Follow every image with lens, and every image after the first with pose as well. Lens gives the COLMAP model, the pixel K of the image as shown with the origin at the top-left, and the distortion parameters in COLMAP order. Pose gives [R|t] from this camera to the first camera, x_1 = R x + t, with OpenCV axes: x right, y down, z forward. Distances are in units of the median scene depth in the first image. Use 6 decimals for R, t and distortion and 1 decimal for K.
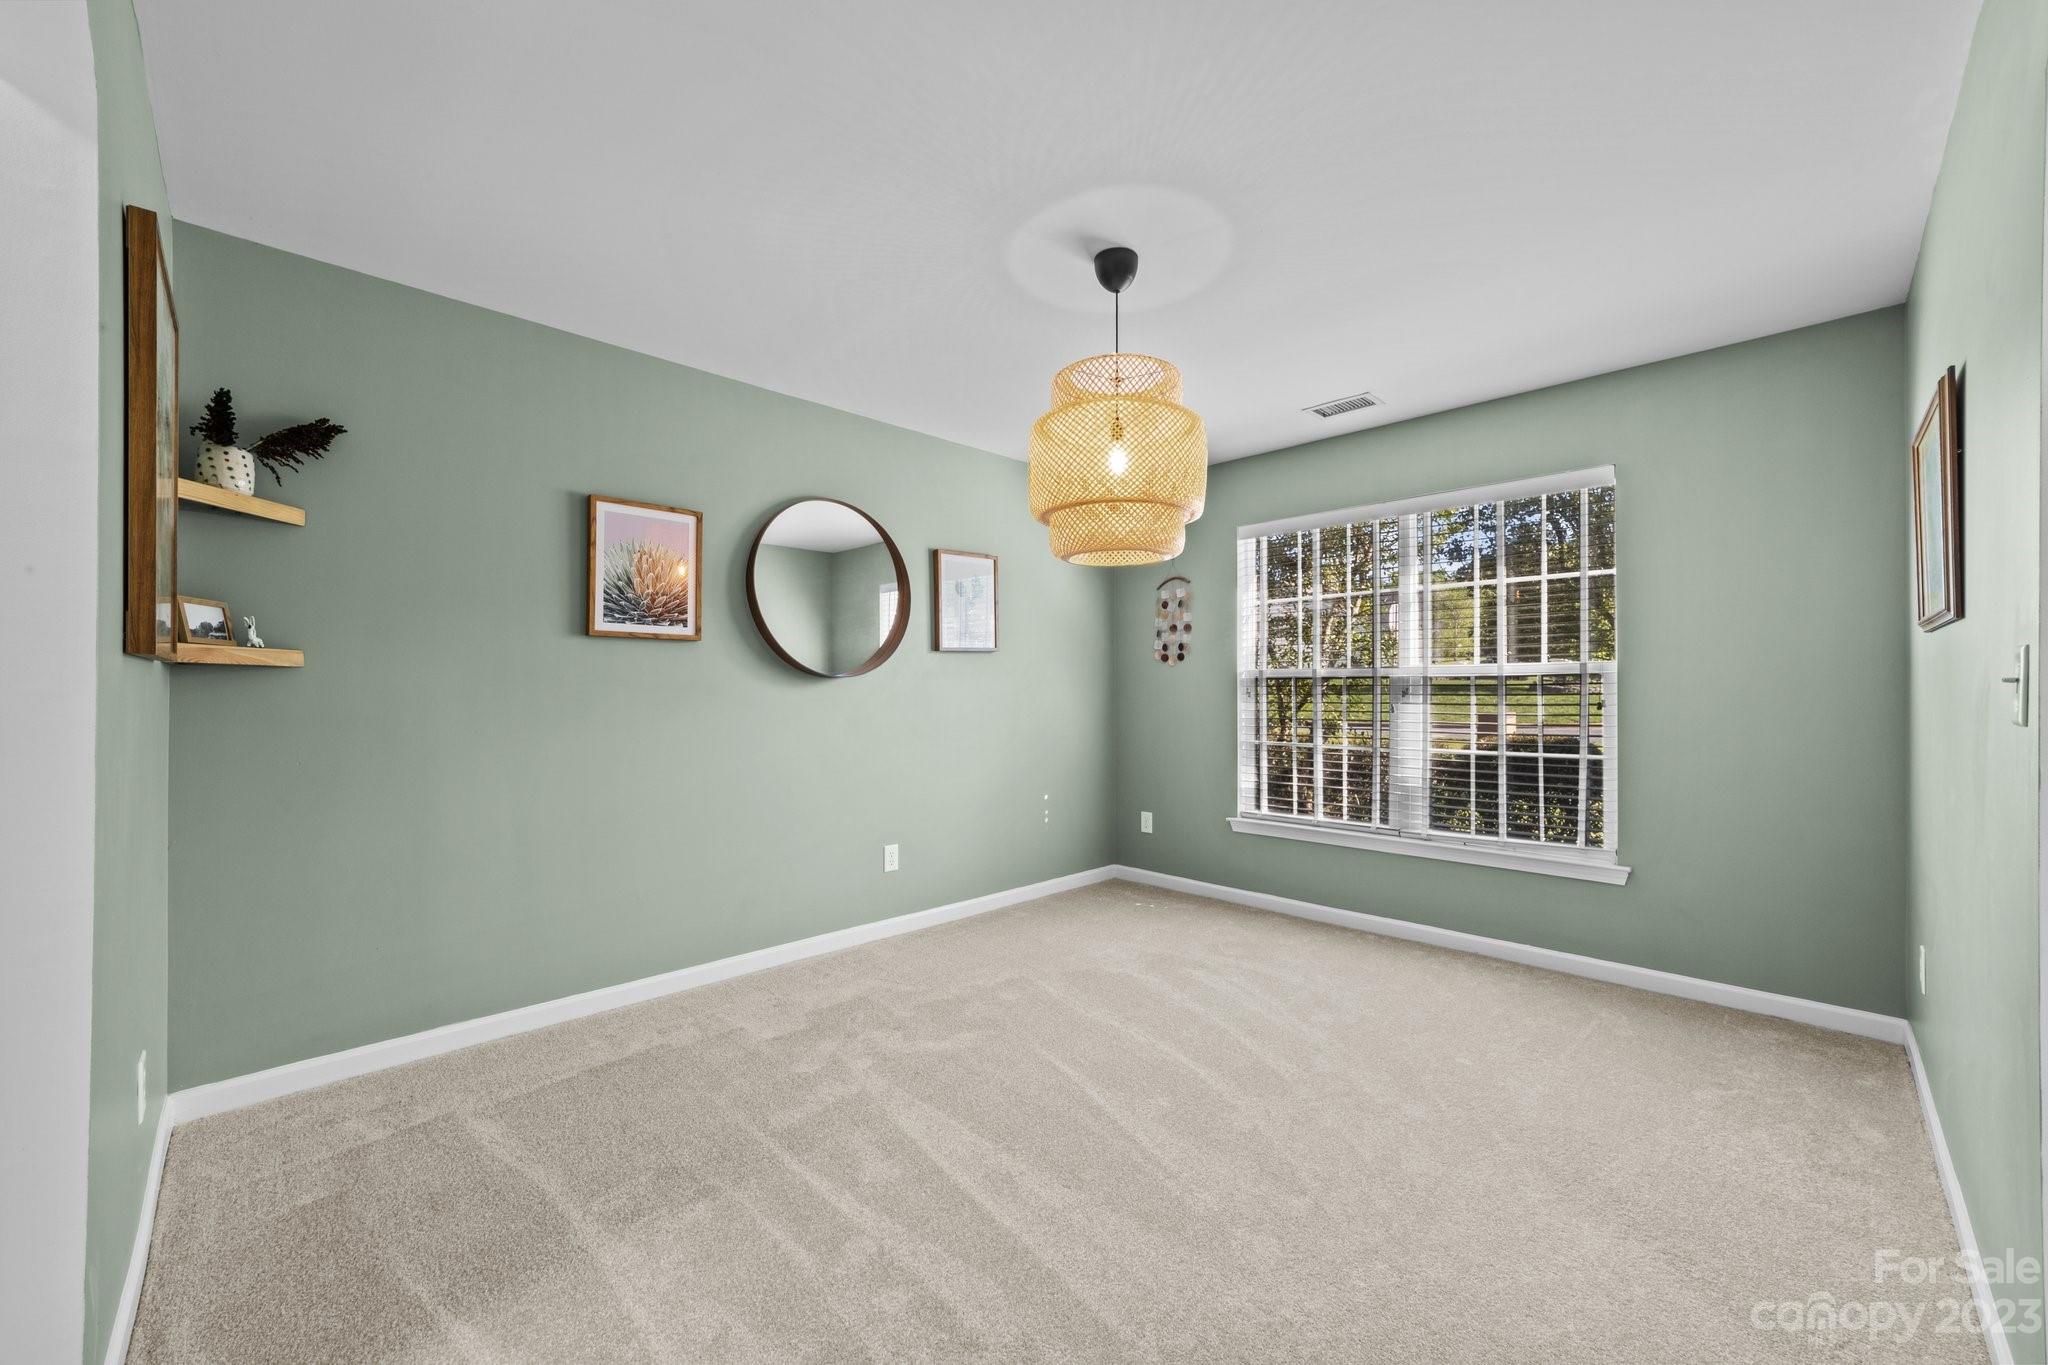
lens RADIAL K [[795.7, 0, 1020.7], [0, 795.7, 682.0], [0, 0, 1]] dist [-0.011267, 0.005070]
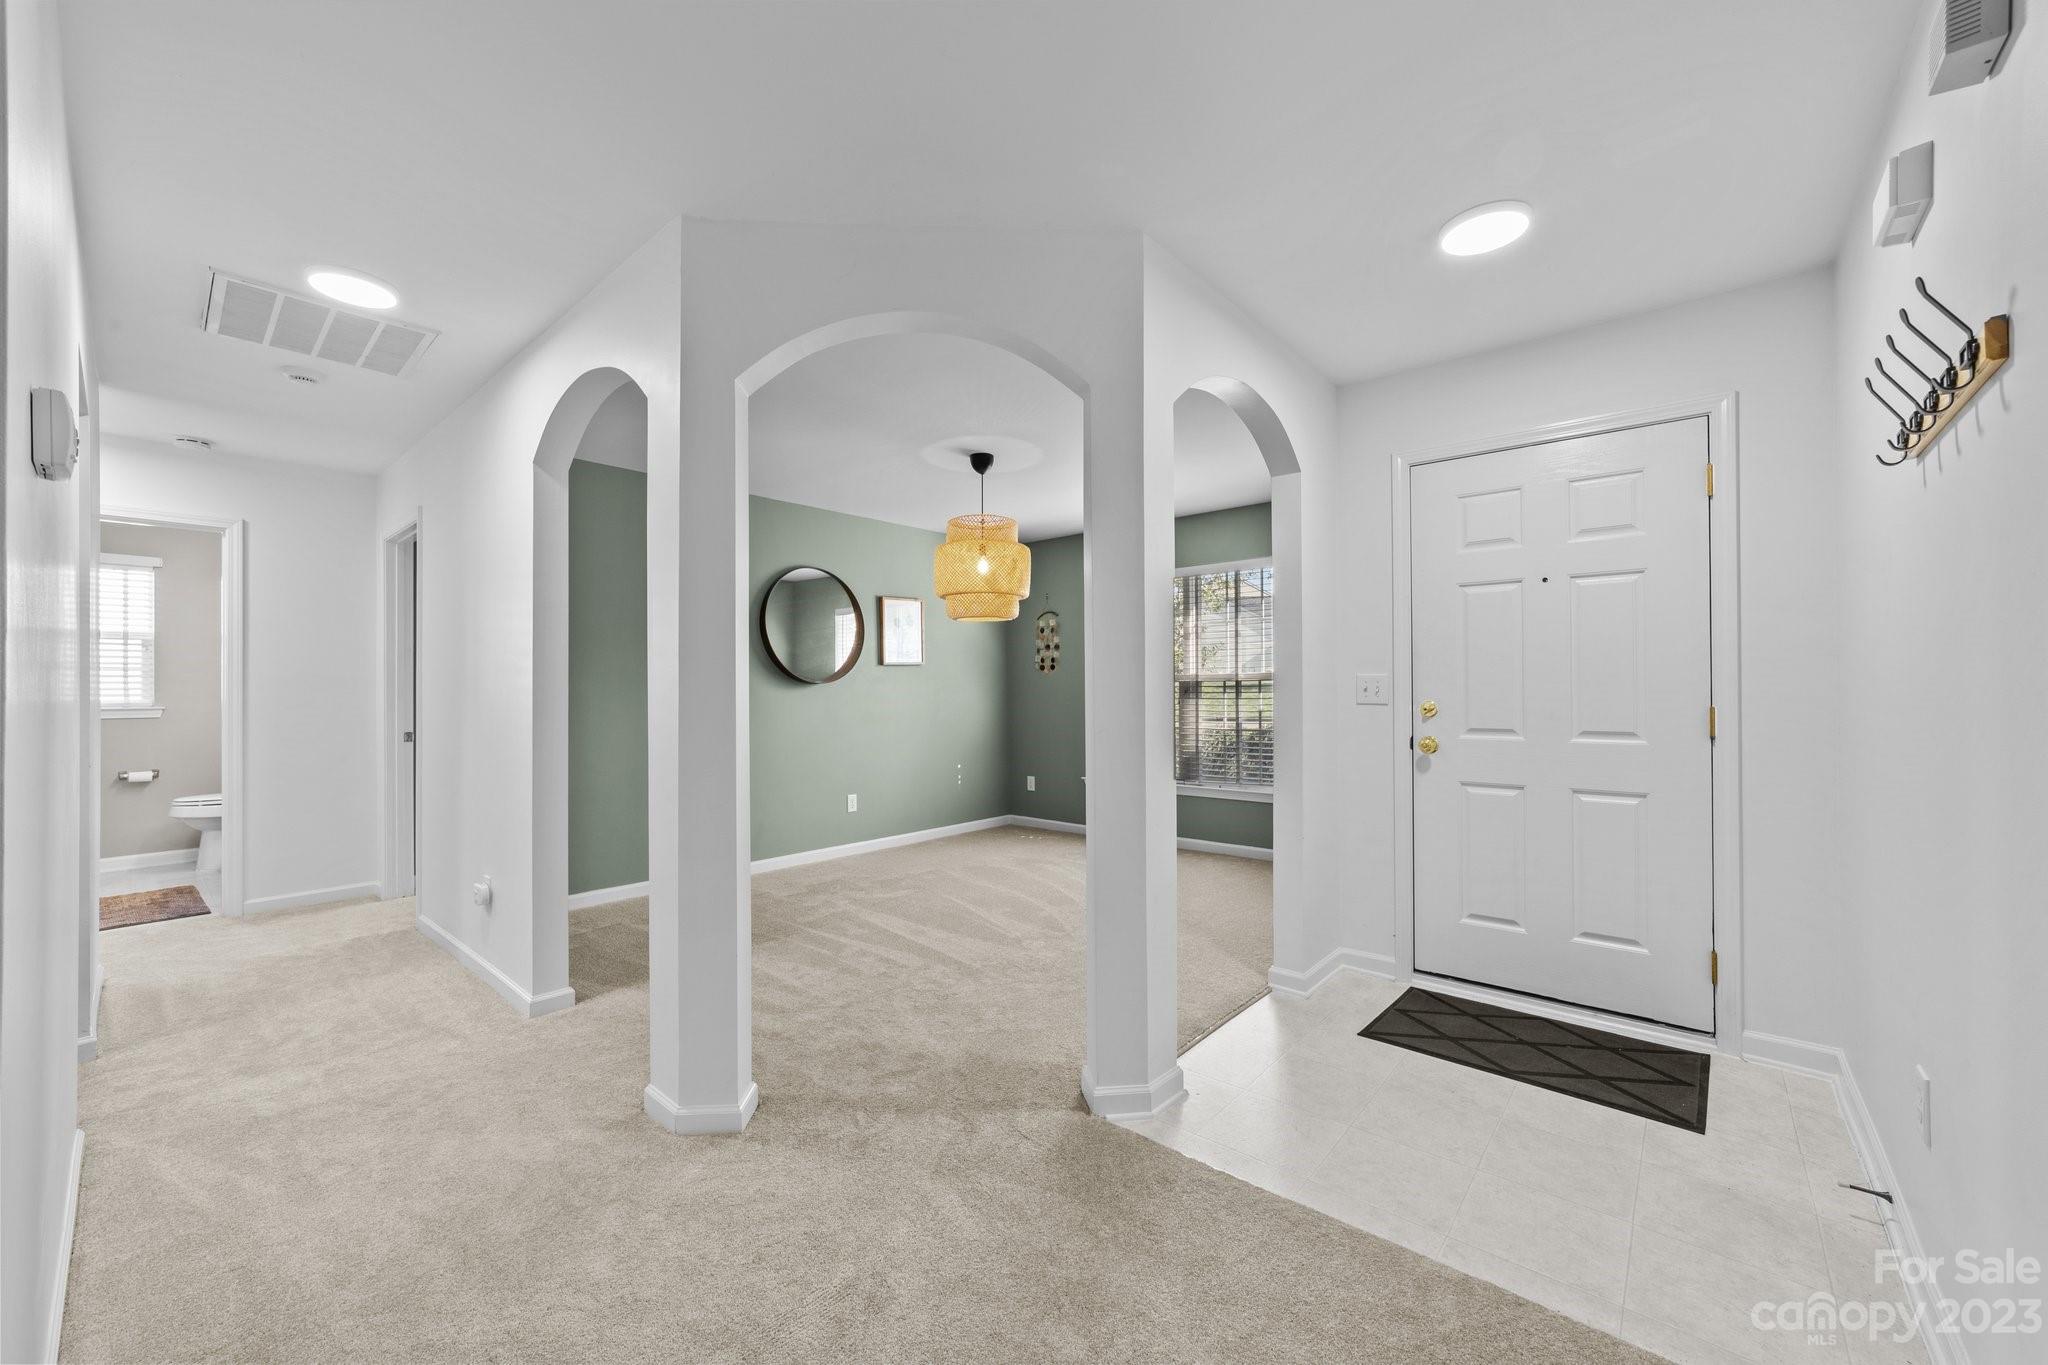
lens RADIAL K [[795.7, 0, 1025.5], [0, 795.7, 678.8], [0, 0, 1]] dist [-0.011267, 0.005070]
pose [[0.996674, -0.004825, 0.081345, 0.041441], [0.005110, 0.999982, -0.003294, -0.007069], [-0.081327, 0.003699, 0.996681, -0.508090]]
